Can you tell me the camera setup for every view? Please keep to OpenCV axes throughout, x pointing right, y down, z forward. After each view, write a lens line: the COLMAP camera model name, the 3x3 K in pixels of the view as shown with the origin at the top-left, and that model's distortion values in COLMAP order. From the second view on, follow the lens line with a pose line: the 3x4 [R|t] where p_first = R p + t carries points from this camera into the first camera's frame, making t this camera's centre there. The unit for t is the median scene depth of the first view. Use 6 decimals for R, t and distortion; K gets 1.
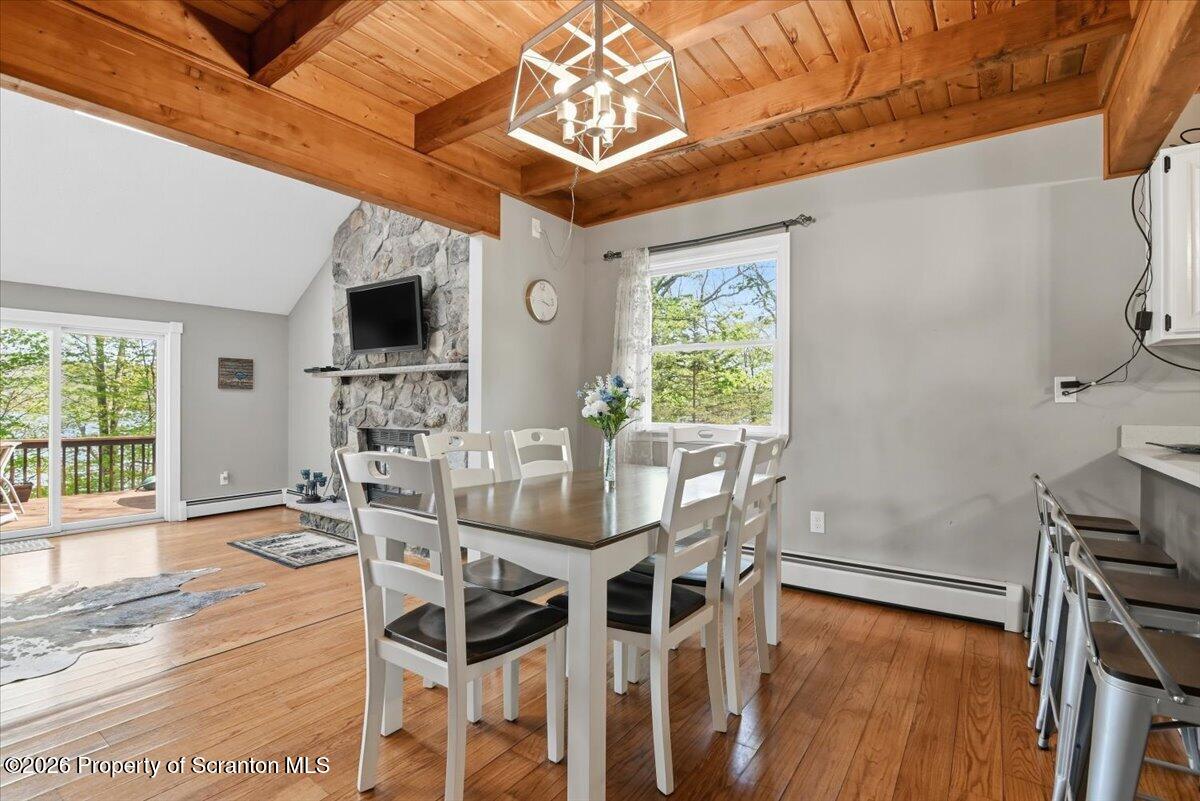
lens RADIAL K [[555.2, 0, 603.6], [0, 555.2, 403.7], [0, 0, 1]] dist [-0.020799, 0.000529]
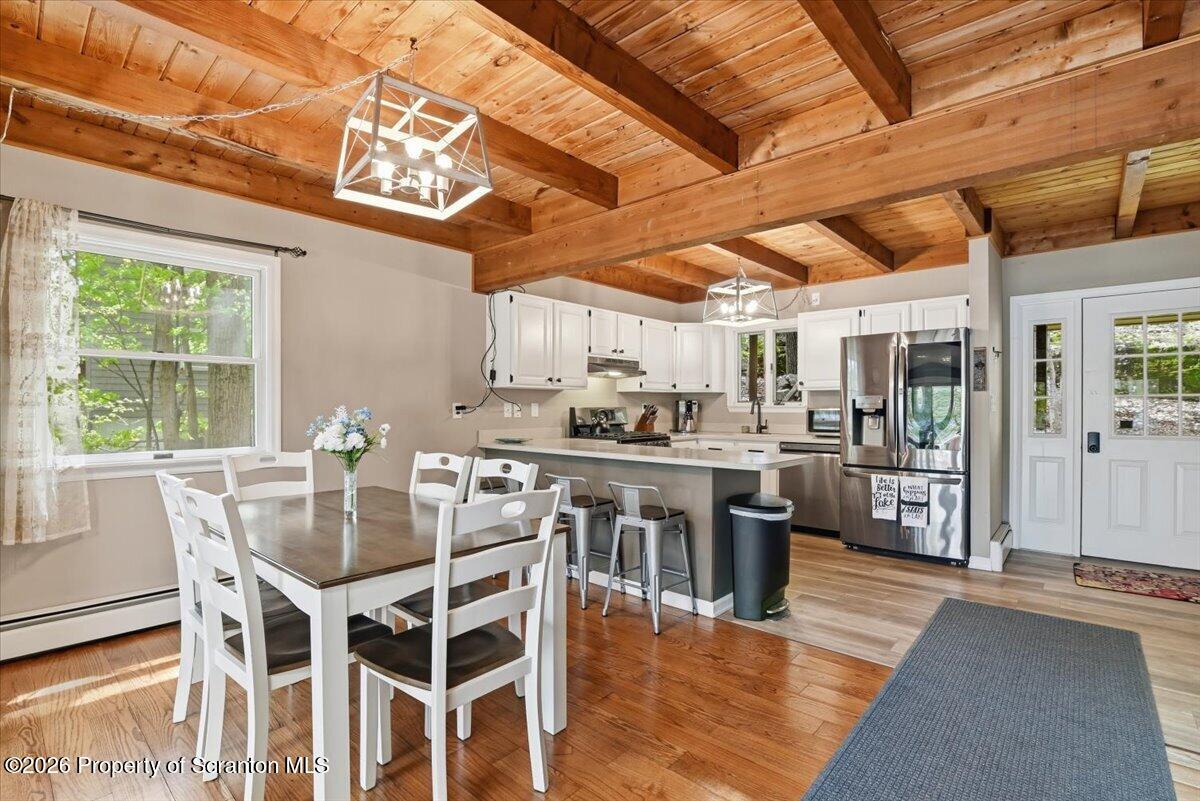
lens RADIAL K [[555.2, 0, 603.6], [0, 555.2, 403.7], [0, 0, 1]] dist [-0.020799, 0.000529]
pose [[0.109340, -0.002460, 0.994001, -0.458941], [0.000428, 0.999997, 0.002428, -0.029659], [-0.994004, 0.000160, 0.109341, 0.212797]]
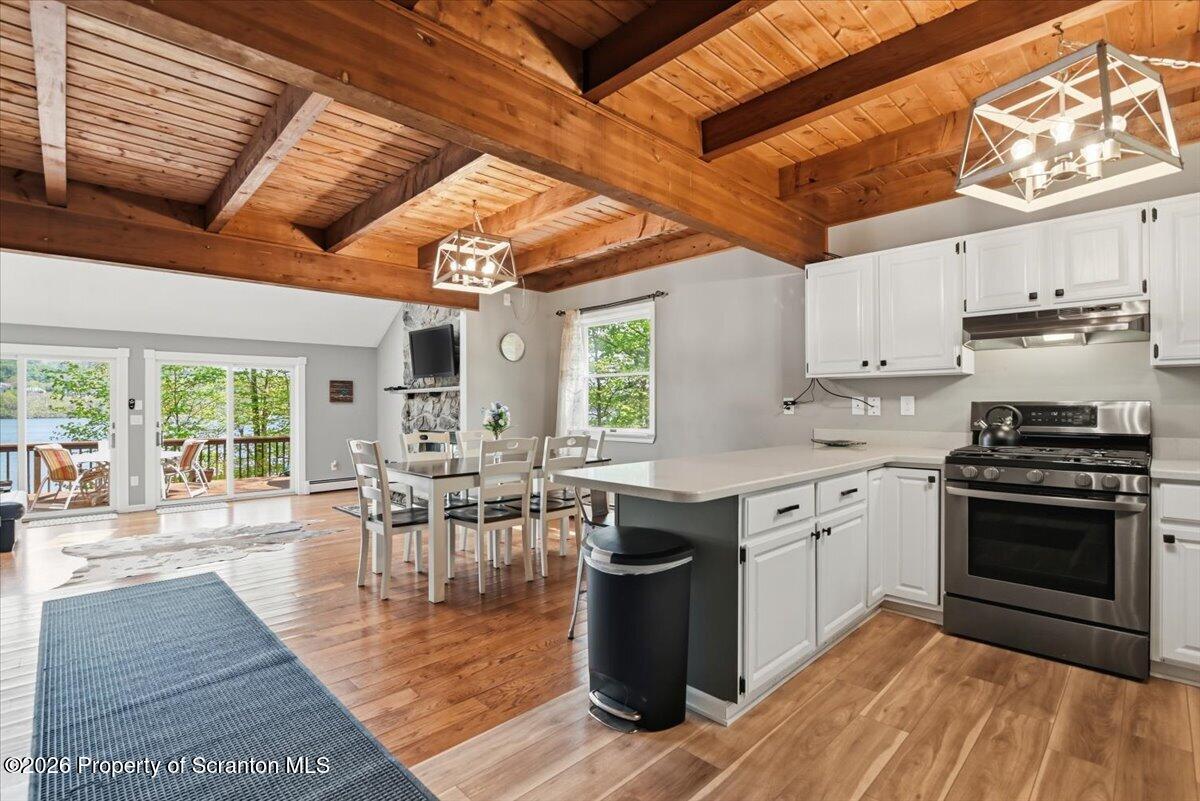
lens RADIAL K [[555.2, 0, 603.6], [0, 555.2, 403.7], [0, 0, 1]] dist [-0.020799, 0.000529]
pose [[0.984208, -0.009300, -0.176770, 0.345752], [0.008831, 0.999955, -0.003438, -0.018335], [0.176794, 0.001822, 0.984246, -0.389169]]
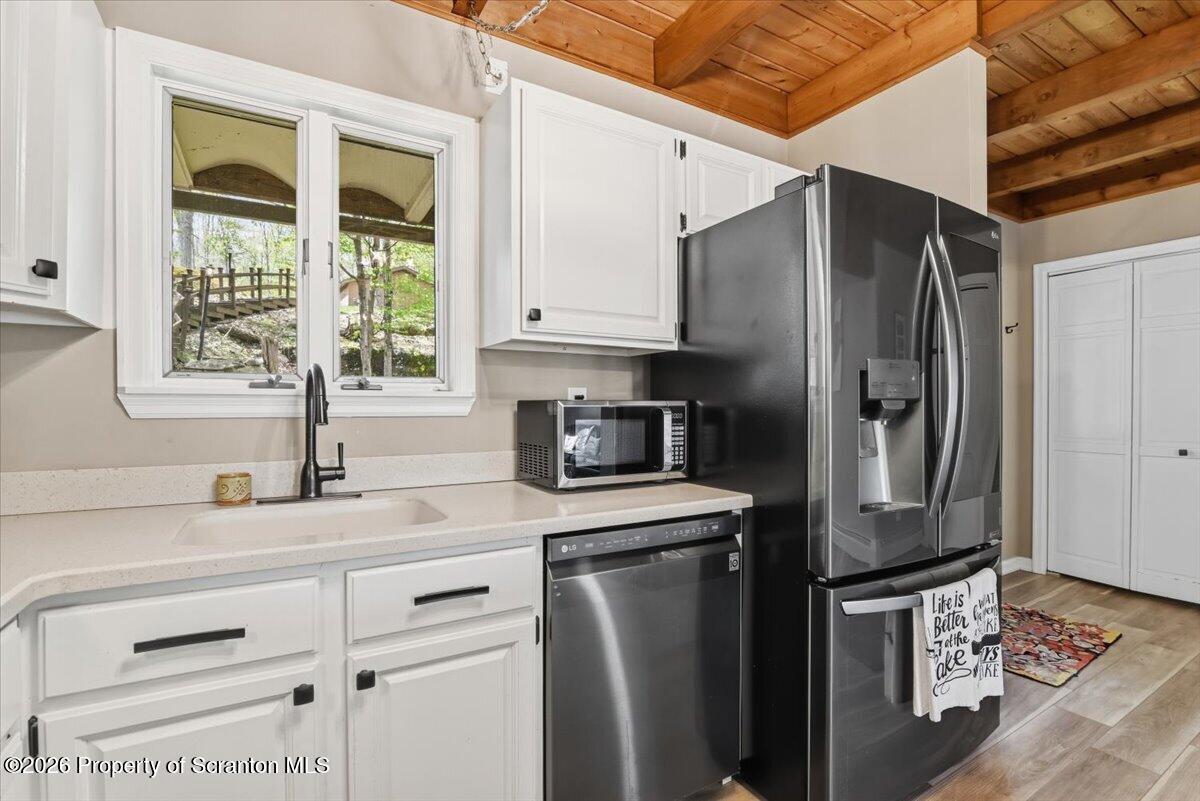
lens RADIAL K [[558.3, 0, 601.1], [0, 558.3, 408.6], [0, 0, 1]] dist [-0.021349, -0.000219]
pose [[-0.913099, -0.006268, 0.407690, 0.607655], [-0.005546, 0.999980, 0.002953, -0.012428], [-0.407701, 0.000436, -0.913116, 0.223427]]
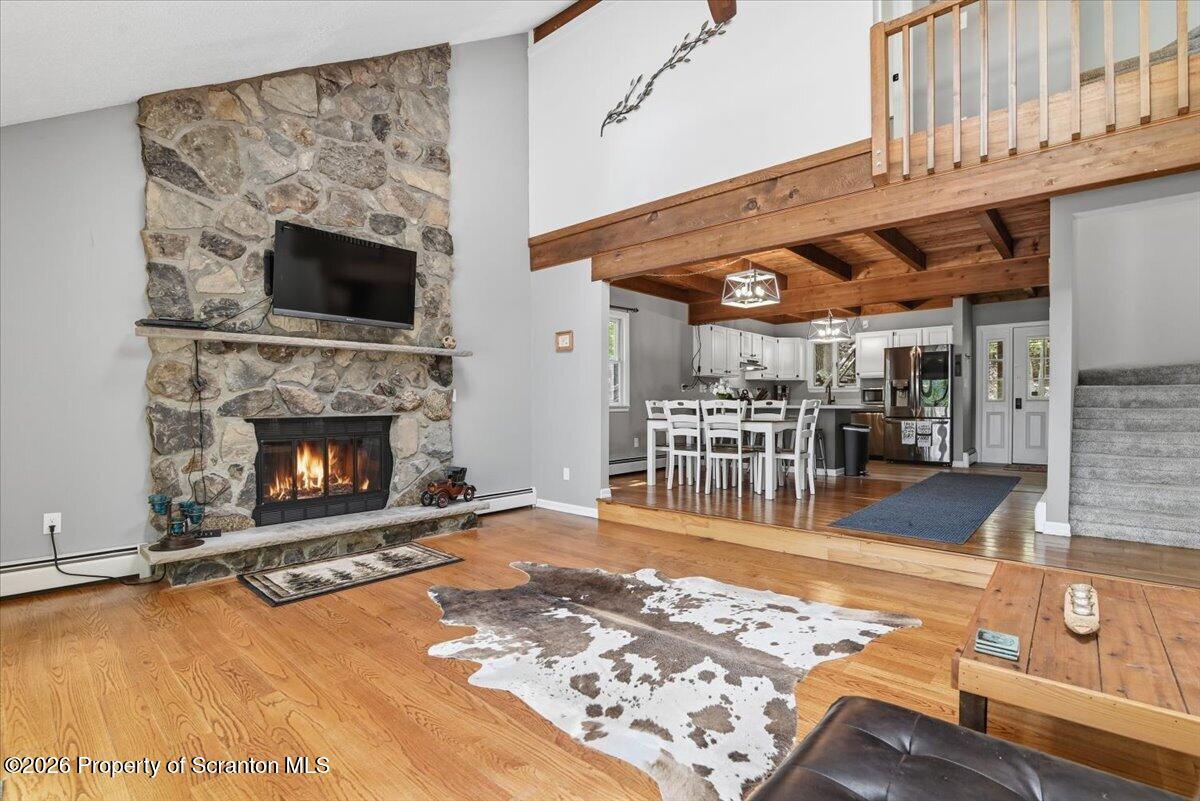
lens RADIAL K [[558.3, 0, 601.1], [0, 558.3, 408.6], [0, 0, 1]] dist [-0.021349, -0.000219]
pose [[0.116997, -0.013459, 0.993041, -1.400163], [0.001823, 0.999909, 0.013337, 0.029400], [-0.993131, 0.000249, 0.117011, 0.631122]]
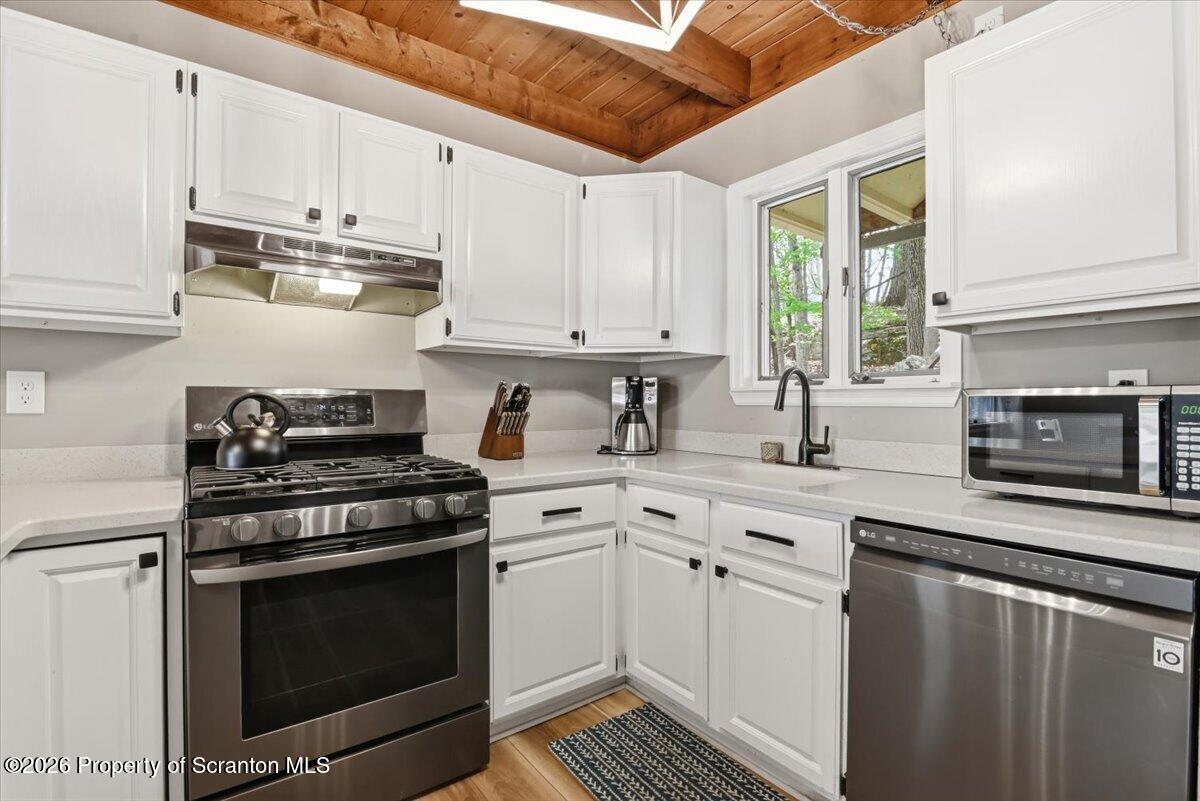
lens RADIAL K [[555.2, 0, 603.6], [0, 555.2, 403.7], [0, 0, 1]] dist [-0.020799, 0.000529]
pose [[0.303176, -0.008556, 0.952896, 0.414265], [-0.001263, 0.999955, 0.009381, -0.011107], [-0.952934, -0.004048, 0.303151, 0.006651]]
